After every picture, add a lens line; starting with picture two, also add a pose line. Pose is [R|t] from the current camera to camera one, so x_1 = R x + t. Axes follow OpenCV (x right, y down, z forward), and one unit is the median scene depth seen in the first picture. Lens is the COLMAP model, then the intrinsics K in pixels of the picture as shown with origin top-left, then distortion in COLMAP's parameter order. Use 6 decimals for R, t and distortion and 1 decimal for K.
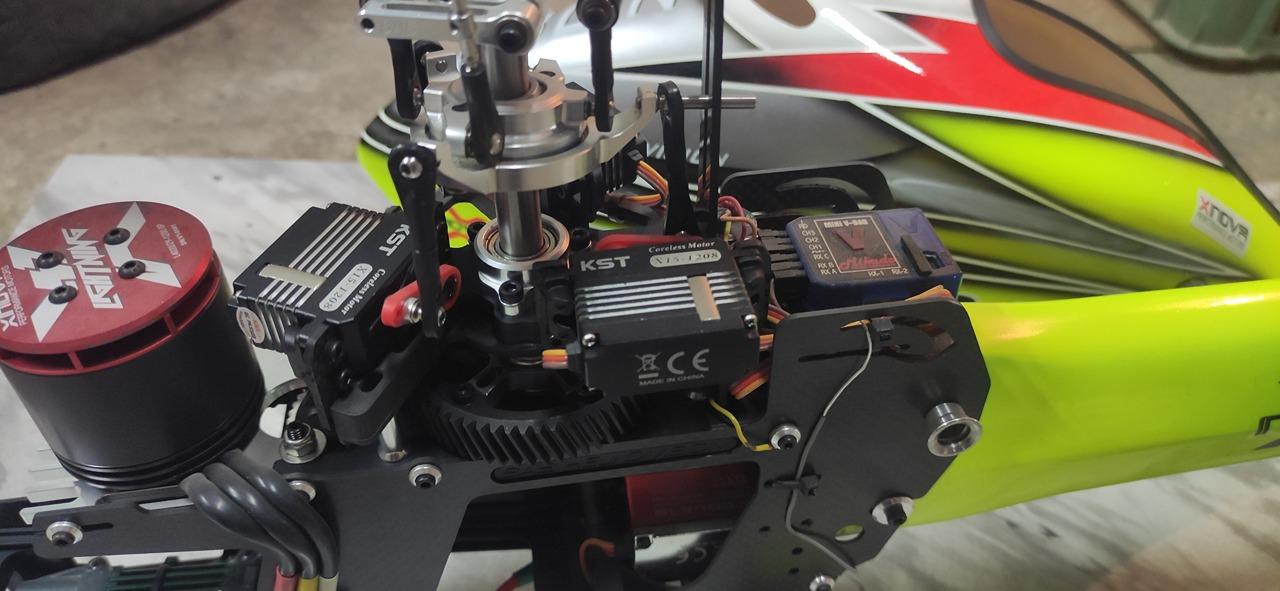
lens RADIAL K [[968.8, 0, 640.0], [0, 968.8, 295.5], [0, 0, 1]] dist [0.014657, -0.058925]
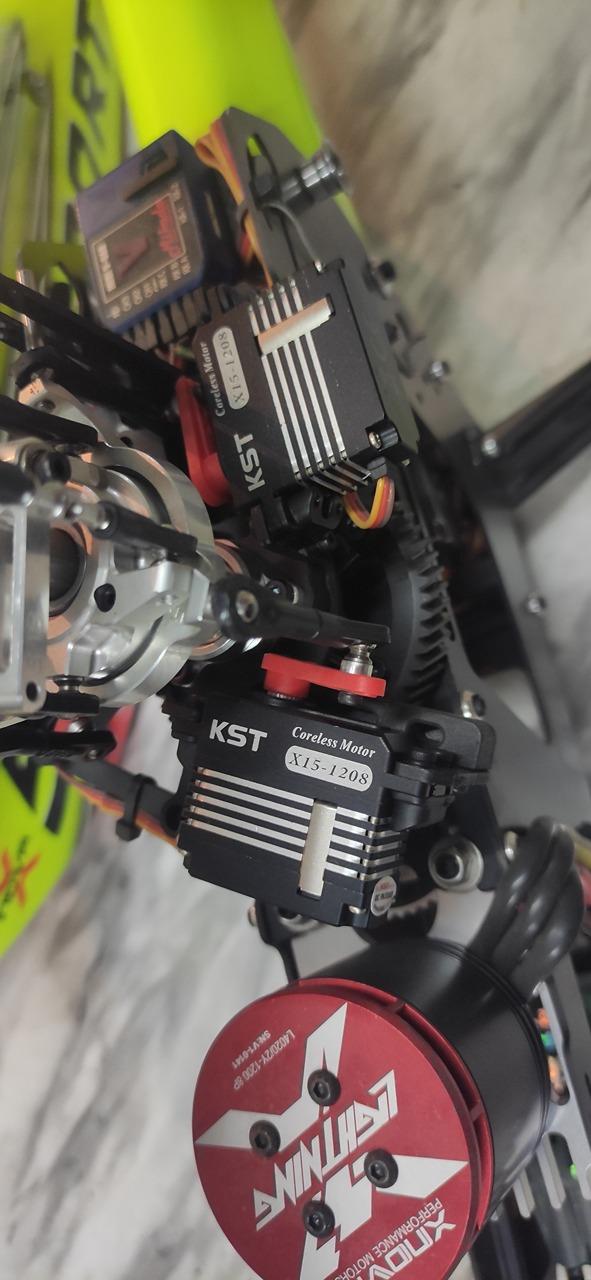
lens RADIAL K [[986.7, 0, 295.5], [0, 986.7, 640.0], [0, 0, 1]] dist [0.009529, -0.083538]
pose [[-0.113135, -0.978930, 0.169988, -0.289884], [0.928291, -0.043147, 0.369342, -0.273096], [-0.354225, 0.199584, 0.913614, 0.245689]]
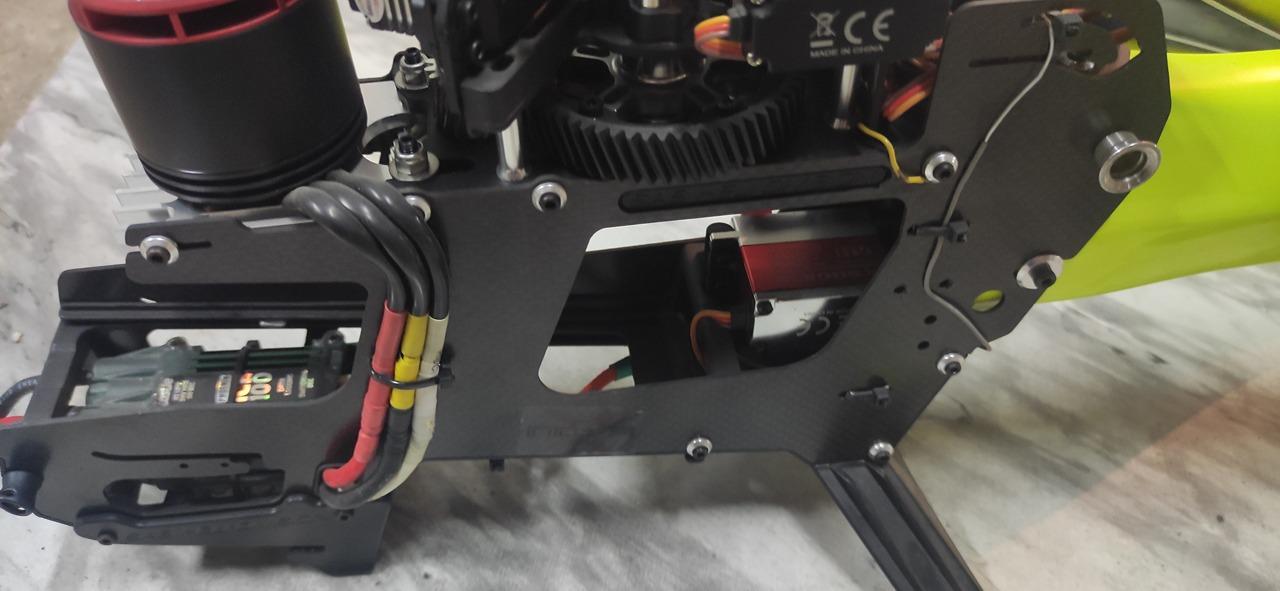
lens RADIAL K [[968.8, 0, 640.0], [0, 968.8, 295.5], [0, 0, 1]] dist [0.014657, -0.058925]
pose [[0.999736, 0.008857, -0.021185, -0.115056], [-0.007318, 0.997403, 0.071656, 0.211160], [0.021765, -0.071482, 0.997204, 0.085308]]
